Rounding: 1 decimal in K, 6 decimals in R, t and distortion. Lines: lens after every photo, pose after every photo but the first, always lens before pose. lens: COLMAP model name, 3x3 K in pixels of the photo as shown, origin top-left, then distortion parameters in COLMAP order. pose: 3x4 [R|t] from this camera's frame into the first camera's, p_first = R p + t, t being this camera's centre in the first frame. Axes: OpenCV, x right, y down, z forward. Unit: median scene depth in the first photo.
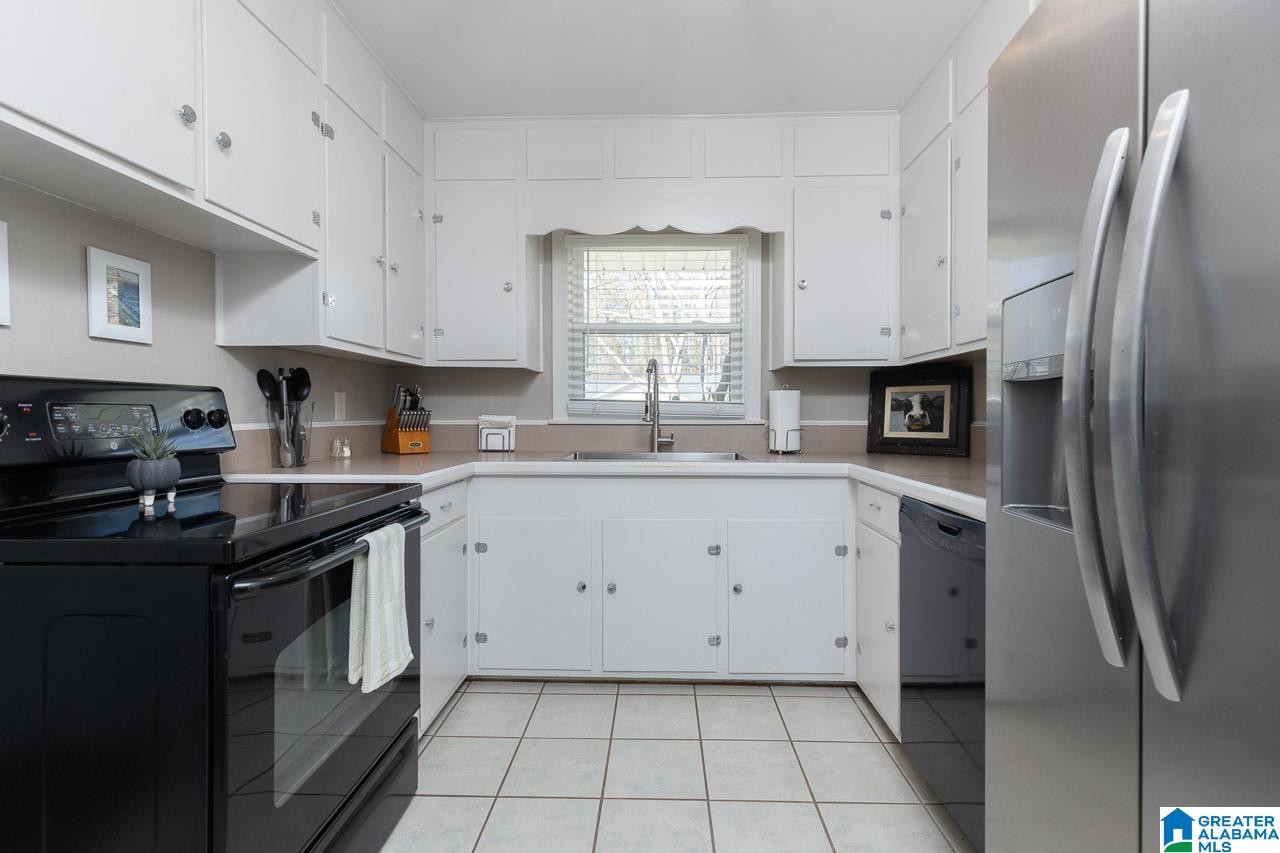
lens RADIAL K [[591.8, 0, 632.4], [0, 591.8, 418.7], [0, 0, 1]] dist [0.013853, -0.002617]
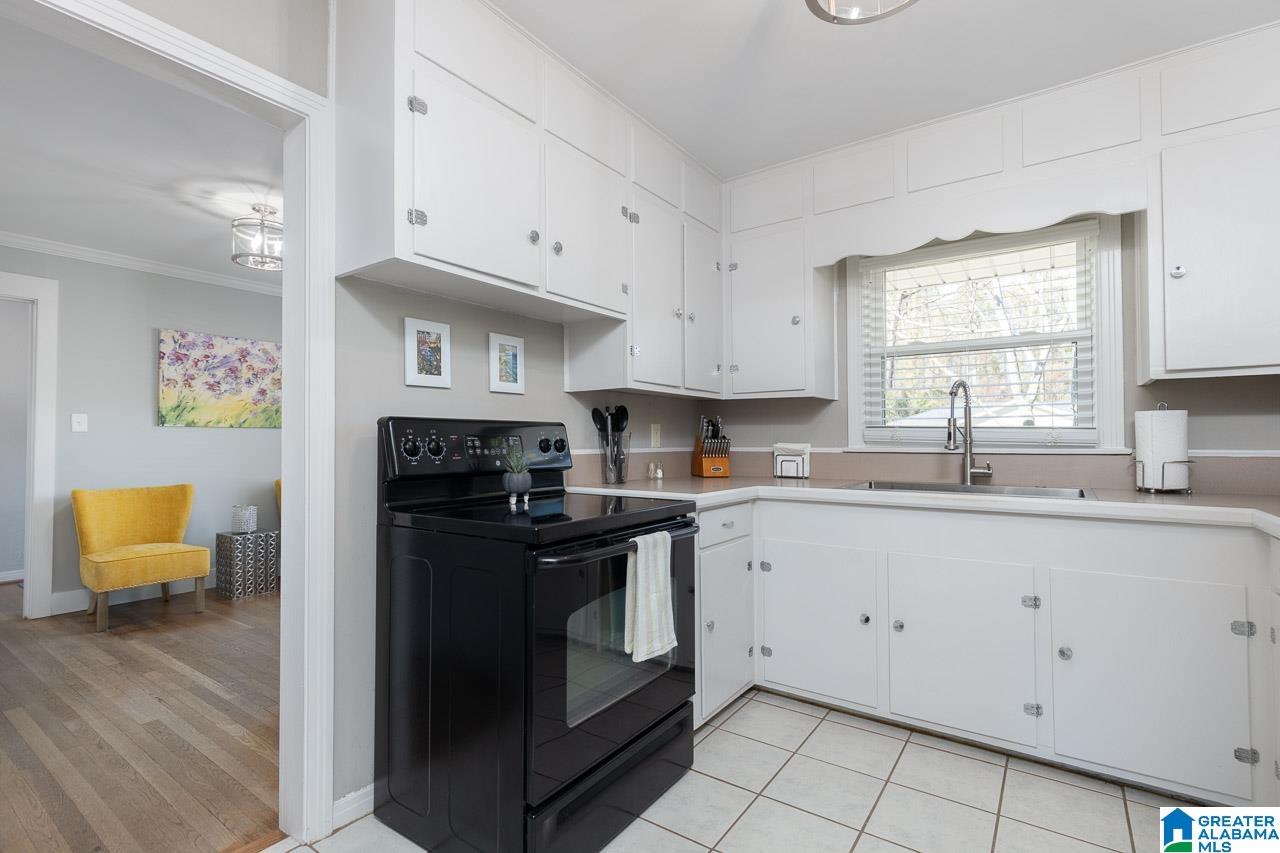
lens RADIAL K [[591.8, 0, 620.6], [0, 591.8, 433.2], [0, 0, 1]] dist [0.013853, -0.002617]
pose [[0.831506, -0.010221, -0.555422, 0.112300], [-0.002751, 0.999743, -0.022515, 0.001236], [0.555509, 0.020249, 0.831264, -0.036908]]
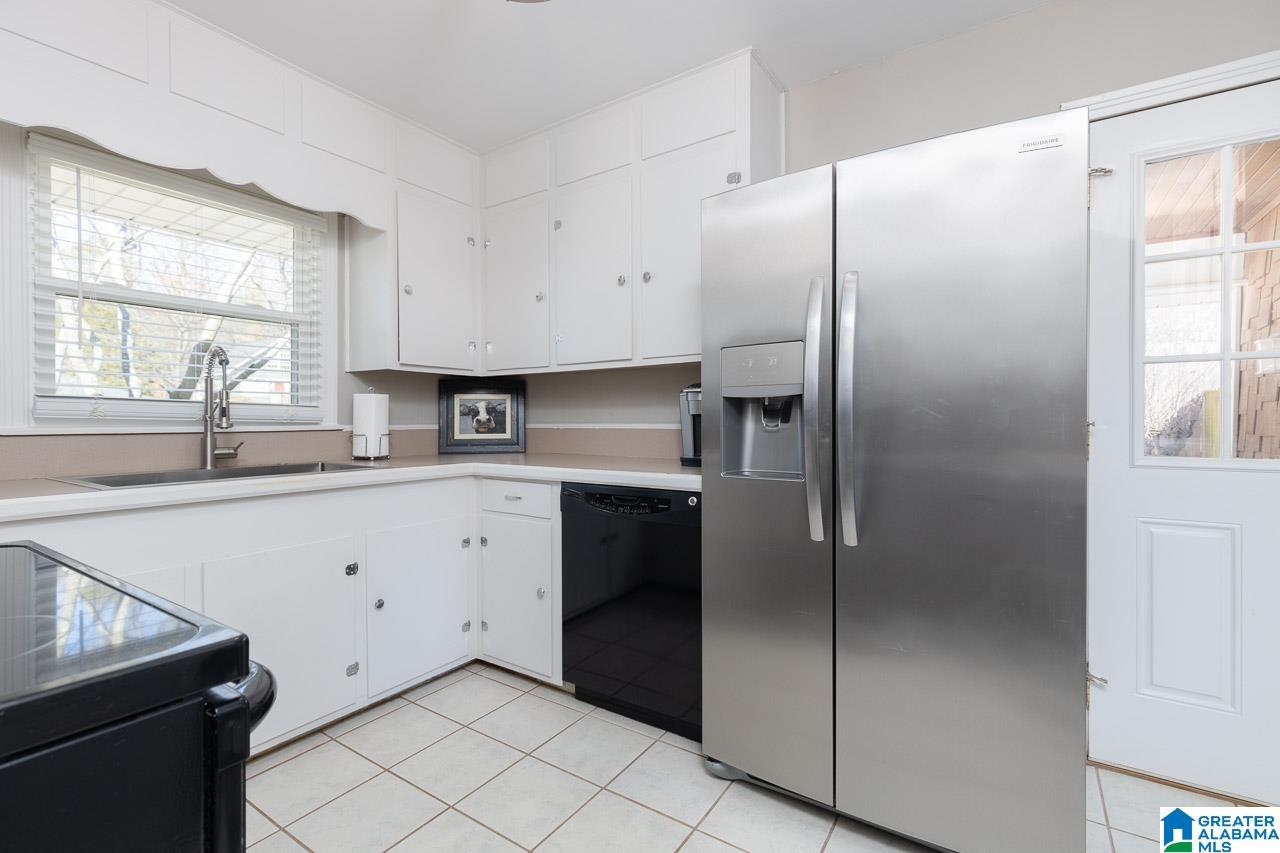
lens RADIAL K [[591.8, 0, 642.5], [0, 591.8, 425.6], [0, 0, 1]] dist [0.013853, -0.002617]
pose [[0.516048, -0.010078, 0.856500, -0.364195], [0.011318, 0.999924, 0.004946, 0.003859], [-0.856485, 0.007142, 0.516123, 0.137631]]
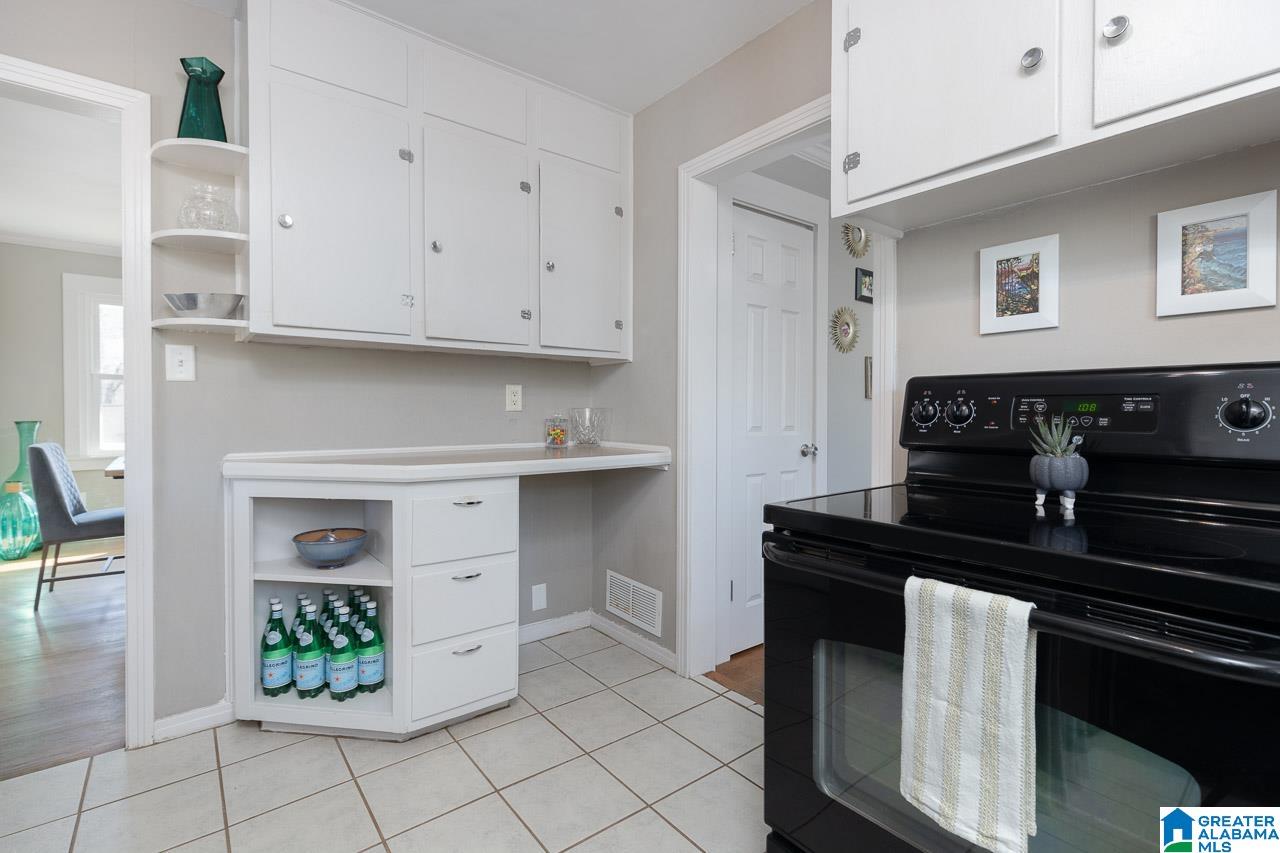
lens RADIAL K [[591.8, 0, 645.2], [0, 591.8, 417.6], [0, 0, 1]] dist [0.013853, -0.002617]
pose [[-0.752538, 0.003688, -0.658538, 0.121973], [-0.011651, 0.999753, 0.018913, 0.000461], [0.658446, 0.021905, -0.752309, 0.635727]]
